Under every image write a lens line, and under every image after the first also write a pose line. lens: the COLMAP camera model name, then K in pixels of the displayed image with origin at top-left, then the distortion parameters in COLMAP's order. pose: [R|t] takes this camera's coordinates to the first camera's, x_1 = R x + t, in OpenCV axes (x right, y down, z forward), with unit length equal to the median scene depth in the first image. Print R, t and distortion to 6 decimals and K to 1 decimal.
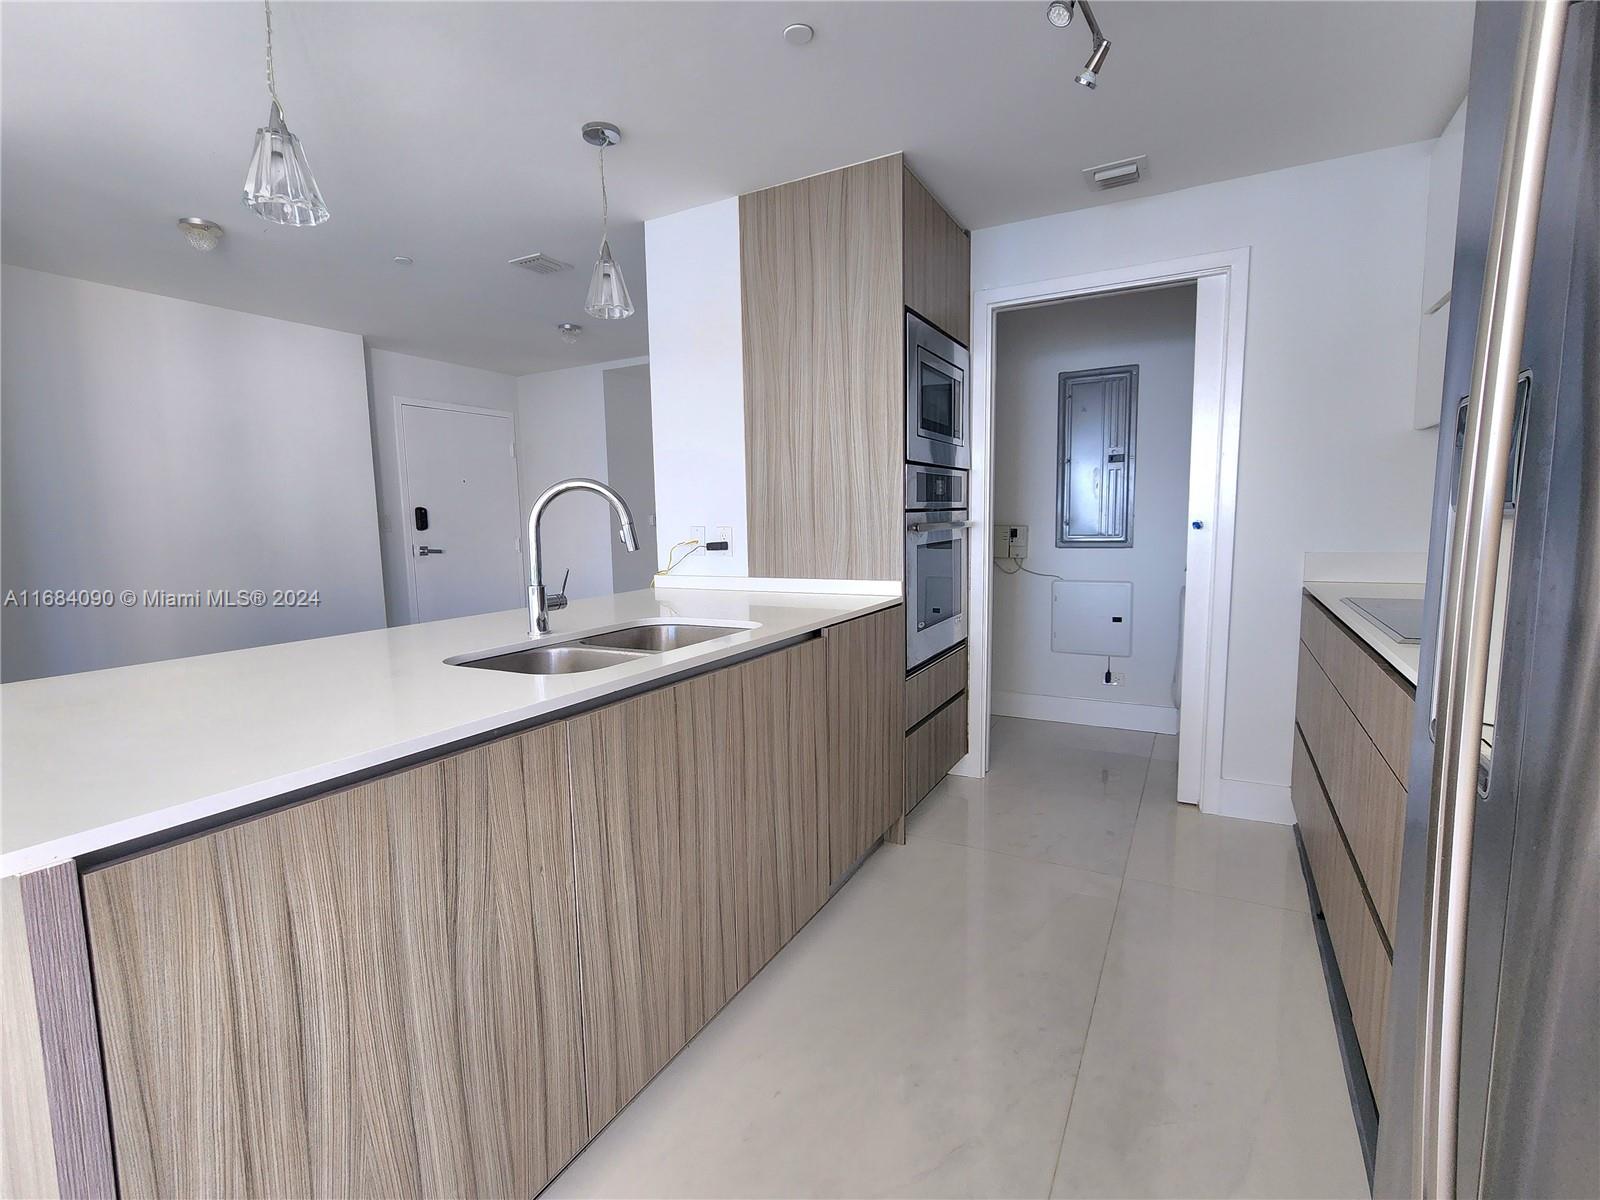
lens RADIAL K [[744.1, 0, 786.7], [0, 744.1, 603.1], [0, 0, 1]] dist [-0.009856, 0.002385]
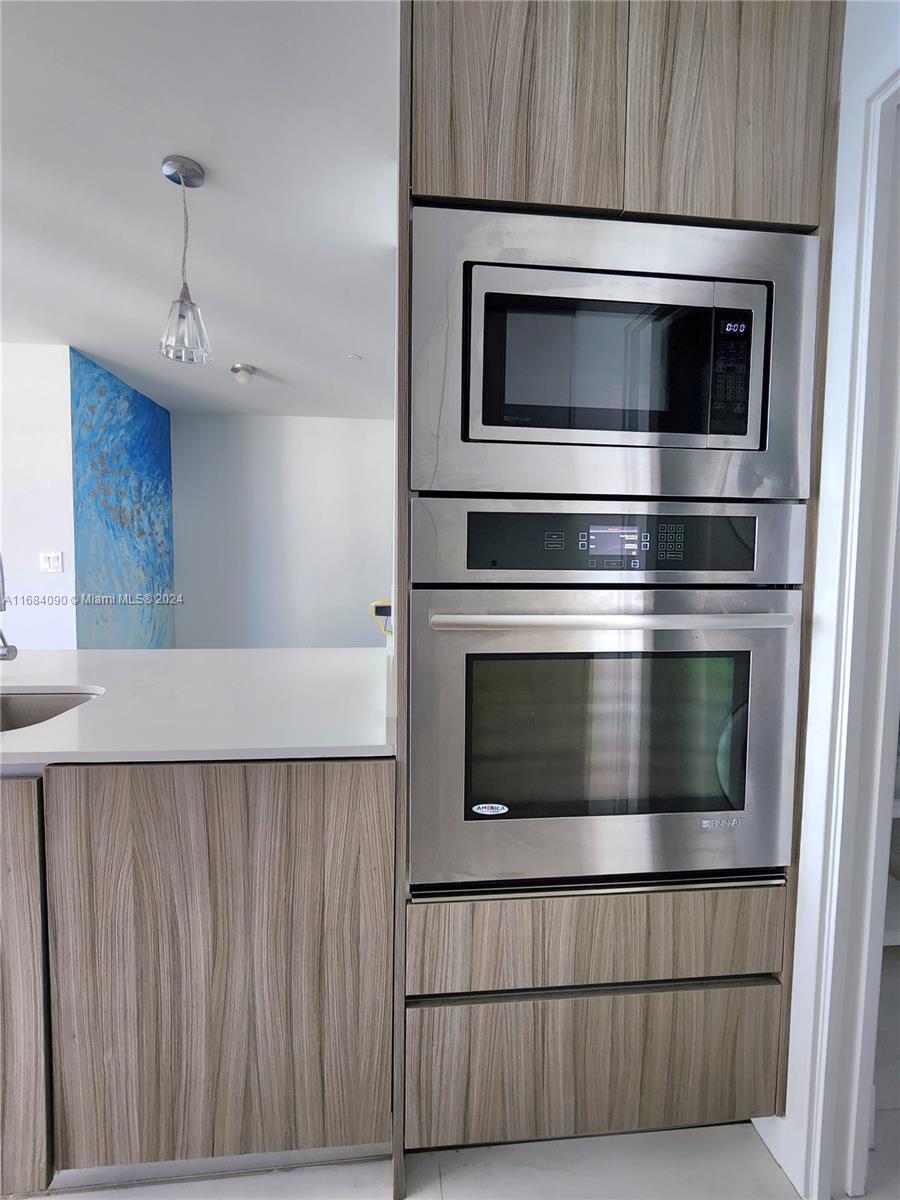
lens RADIAL K [[558.1, 0, 445.0], [0, 558.1, 590.7], [0, 0, 1]] dist [-0.009856, 0.002385]
pose [[0.563095, 0.072231, -0.823229, 0.422715], [-0.116196, 0.993197, 0.007665, -0.108377], [0.818182, 0.091340, 0.567657, 0.667187]]
